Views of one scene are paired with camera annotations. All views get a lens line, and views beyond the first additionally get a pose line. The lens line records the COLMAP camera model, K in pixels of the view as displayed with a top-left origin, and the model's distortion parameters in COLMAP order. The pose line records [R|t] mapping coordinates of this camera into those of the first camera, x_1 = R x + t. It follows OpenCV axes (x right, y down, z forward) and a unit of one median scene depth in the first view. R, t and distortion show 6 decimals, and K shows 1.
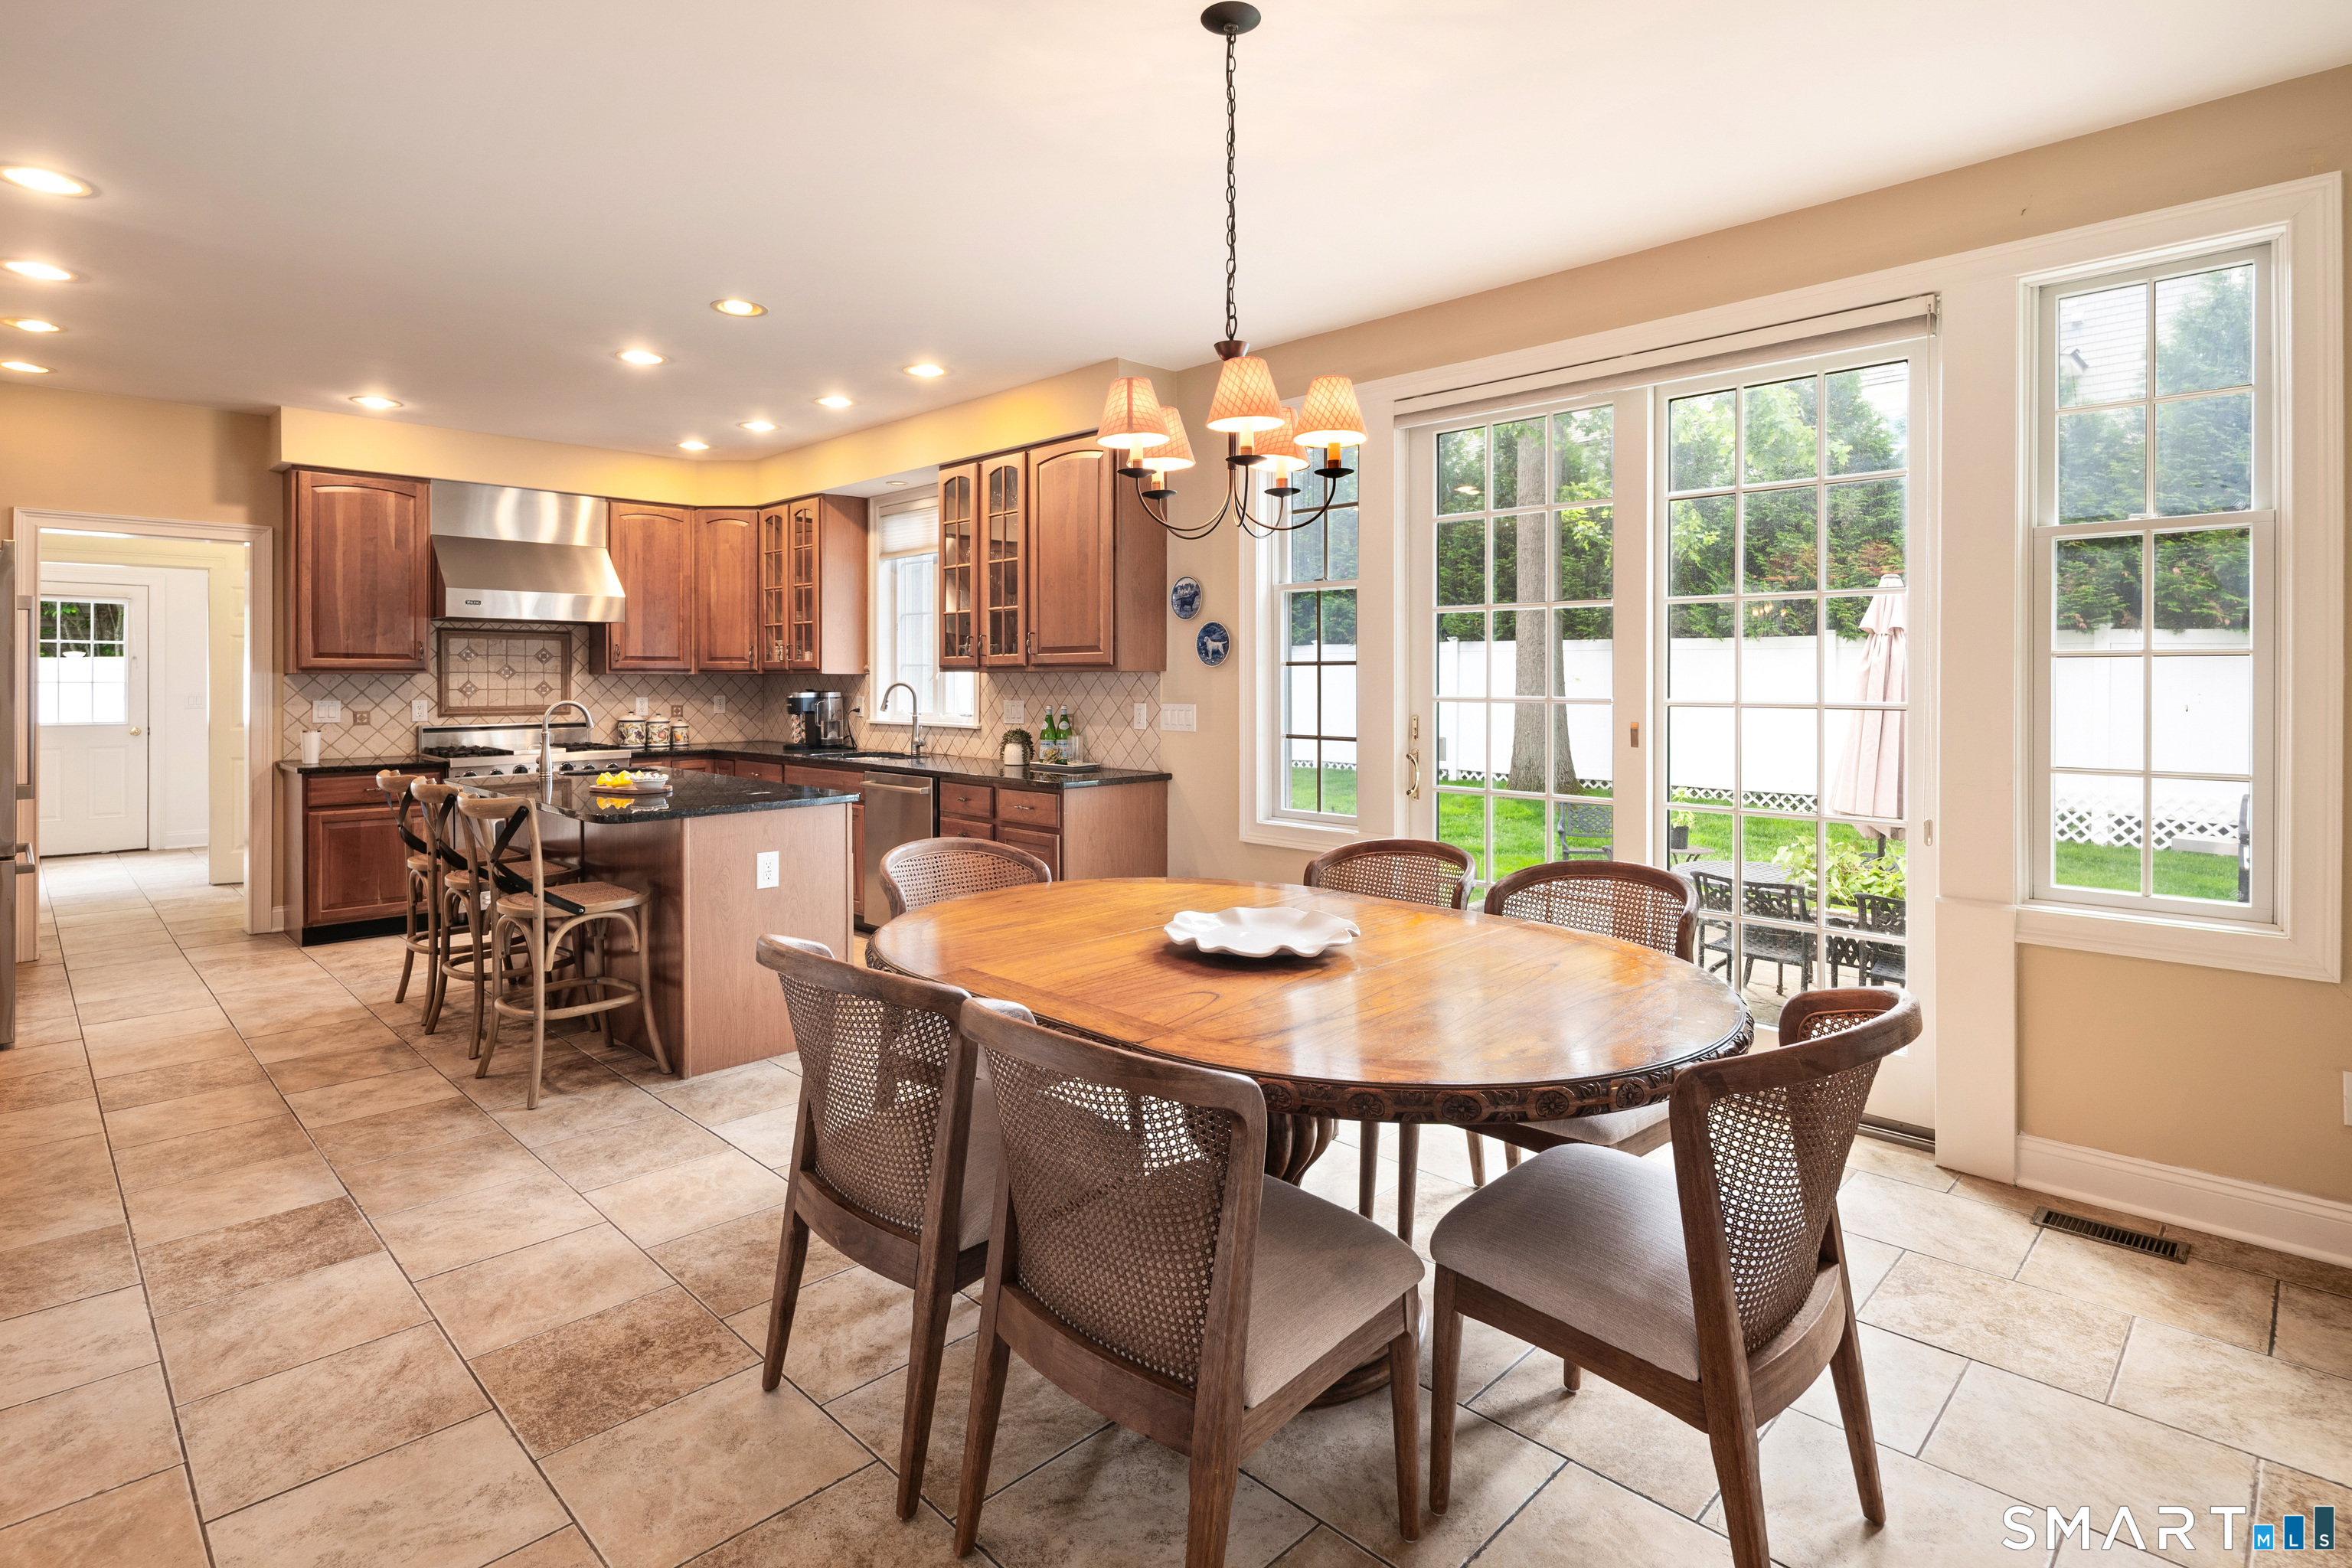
lens RADIAL K [[1174.0, 0, 1201.2], [0, 1174.0, 686.4], [0, 0, 1]] dist [0.002051, -0.001196]
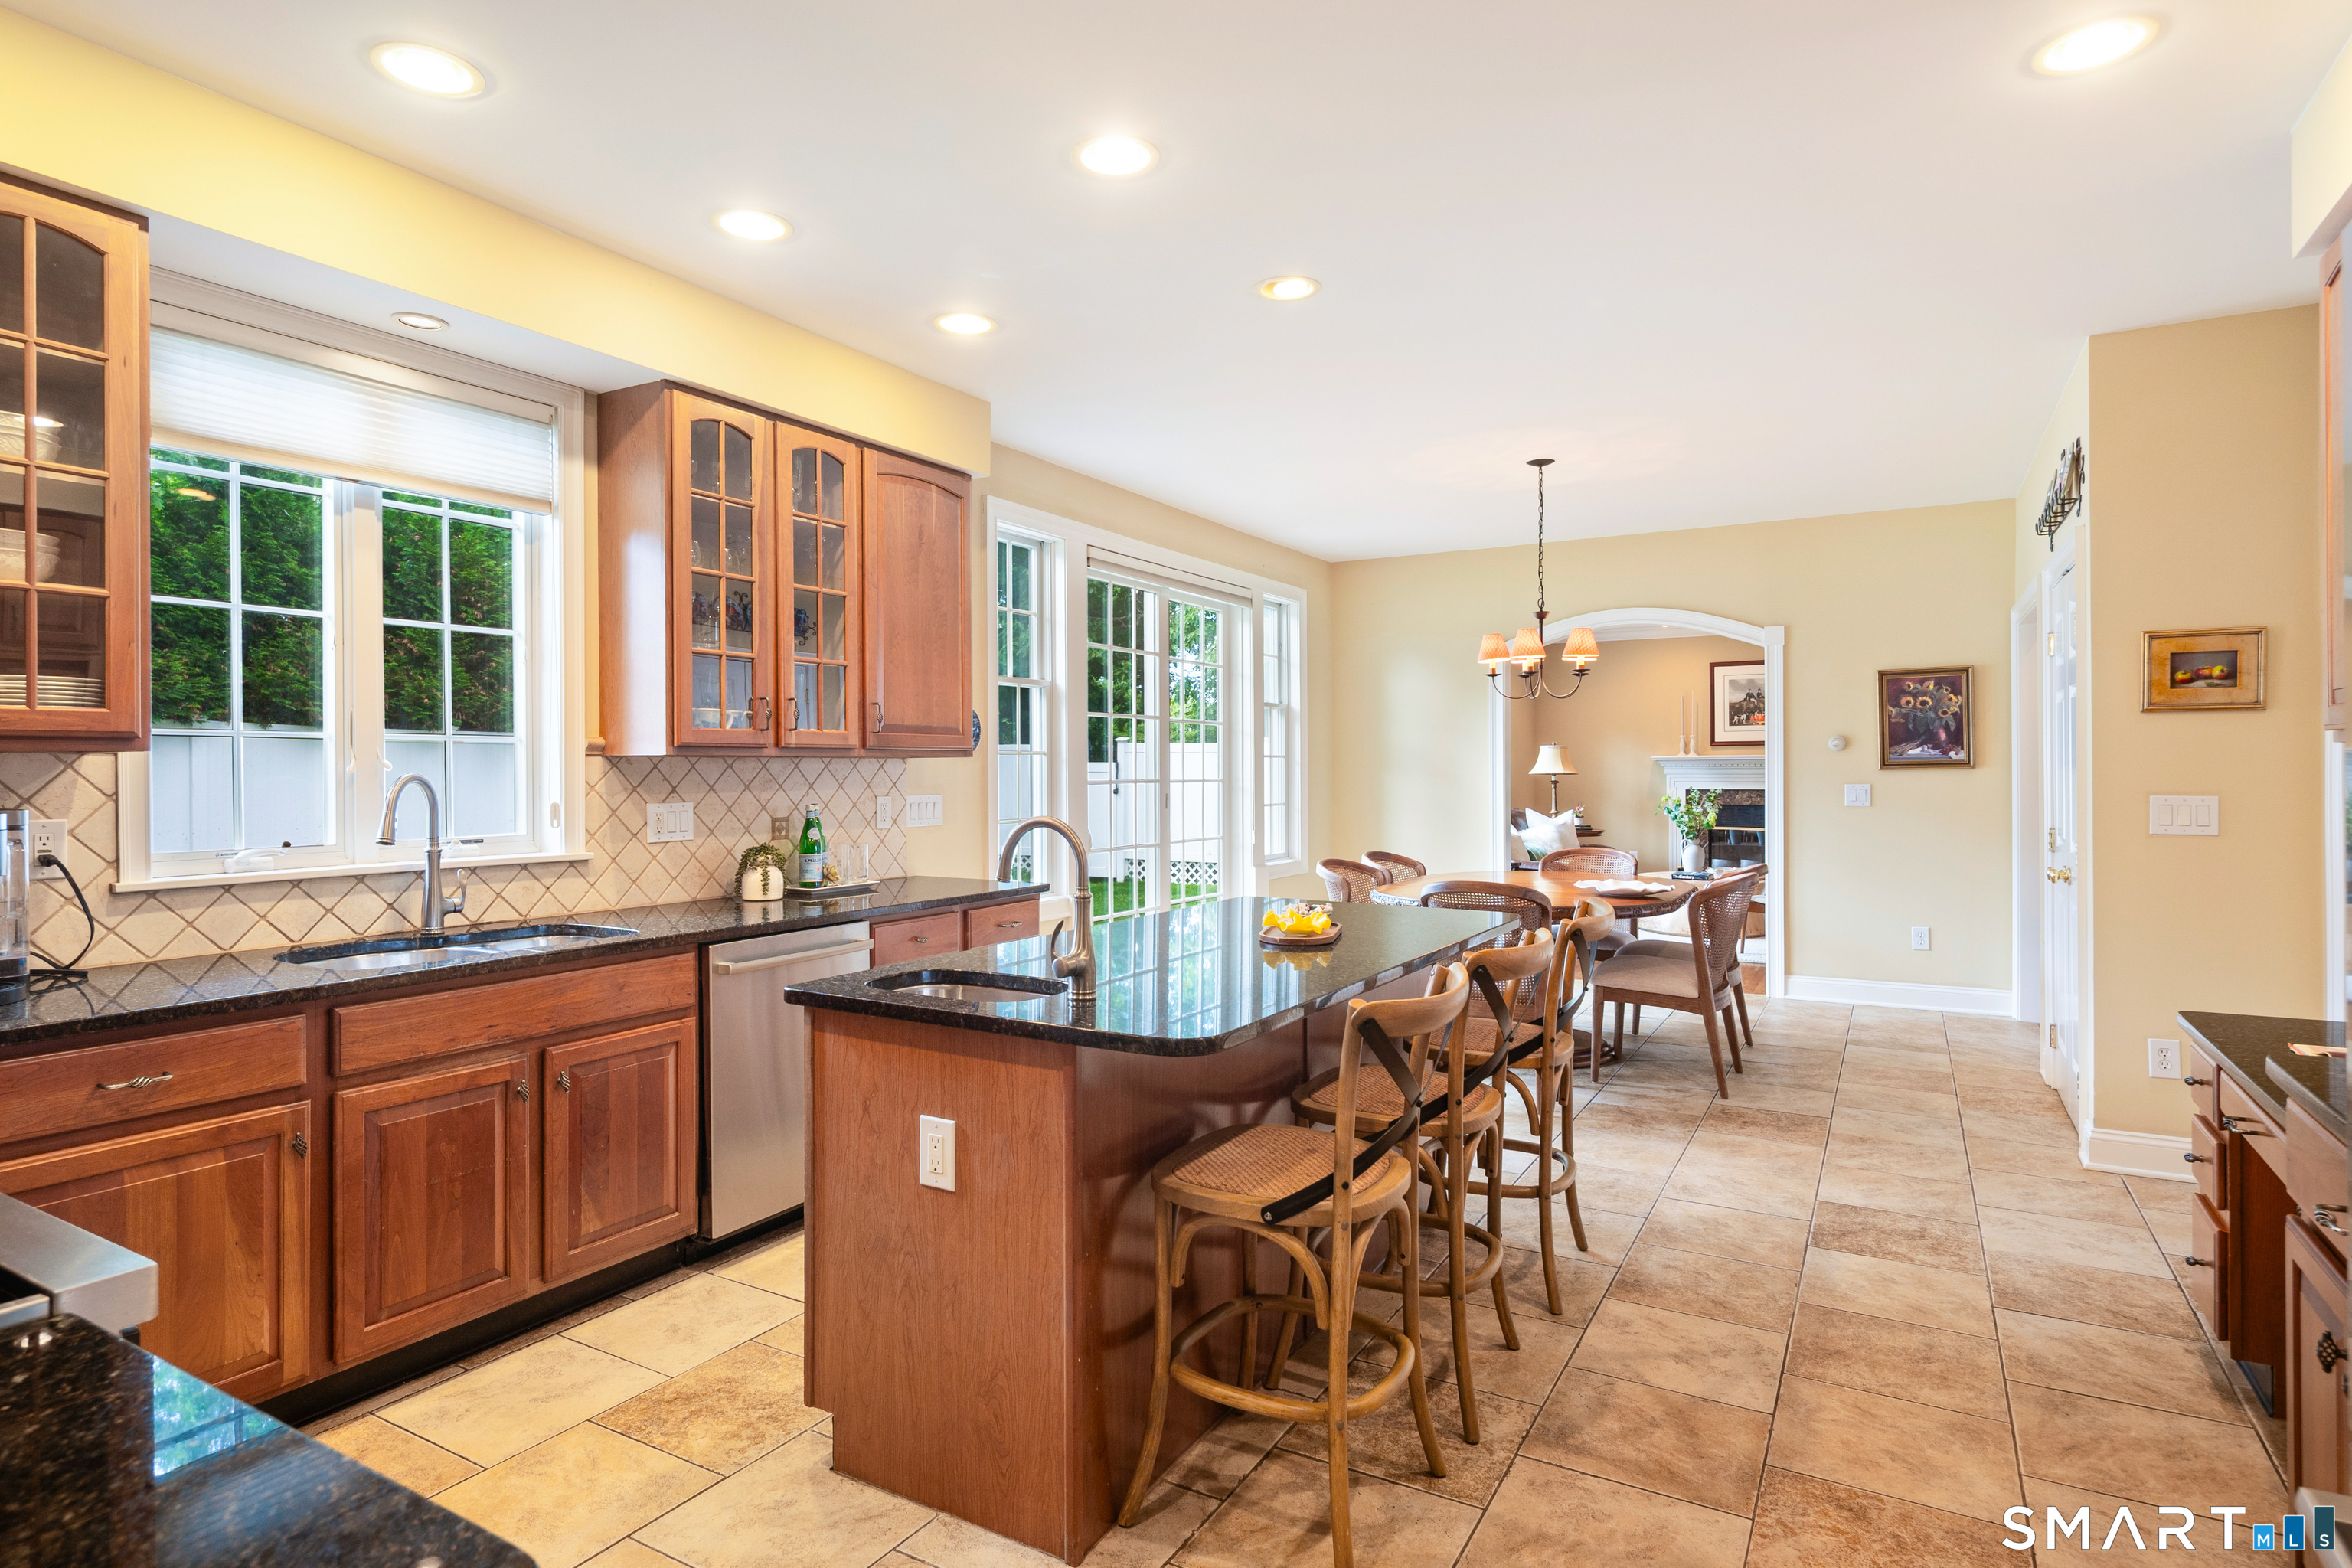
lens RADIAL K [[1219.3, 0, 1175.7], [0, 1219.3, 772.2], [0, 0, 1]] dist [0.001489, 0.000188]
pose [[-0.231265, -0.001177, 0.972890, -1.738133], [0.012739, 0.999910, 0.004238, -0.006837], [-0.972807, 0.013374, -0.231229, 1.883884]]
